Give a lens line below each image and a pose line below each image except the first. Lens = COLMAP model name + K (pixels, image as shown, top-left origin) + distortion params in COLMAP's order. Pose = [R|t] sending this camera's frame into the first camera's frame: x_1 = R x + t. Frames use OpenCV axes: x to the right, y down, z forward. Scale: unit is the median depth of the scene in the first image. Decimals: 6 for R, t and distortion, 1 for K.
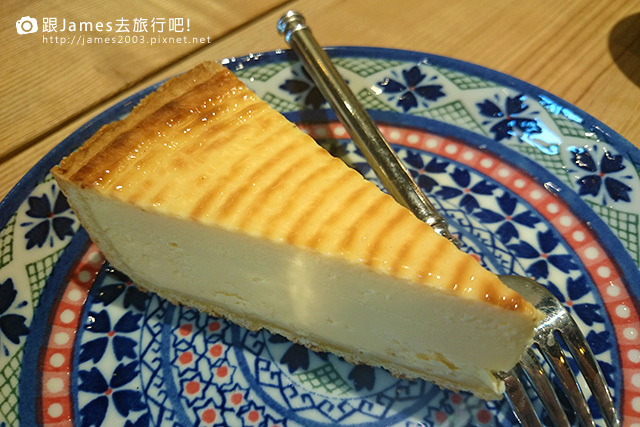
lens RADIAL K [[529.3, 0, 324.2], [0, 529.3, 219.9], [0, 0, 1]] dist [0.312693, -0.974234]
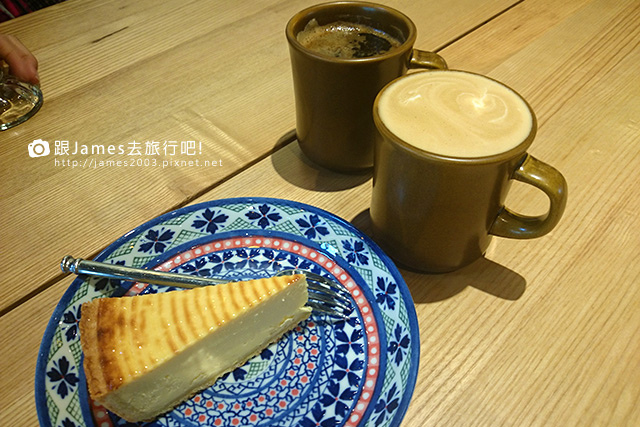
lens RADIAL K [[529.3, 0, 324.2], [0, 529.3, 219.9], [0, 0, 1]] dist [0.312693, -0.974234]
pose [[0.547147, -0.602051, 0.581519, -0.673648], [0.650235, 0.743199, 0.157638, -0.277208], [-0.527090, 0.291873, 0.798114, -0.927584]]
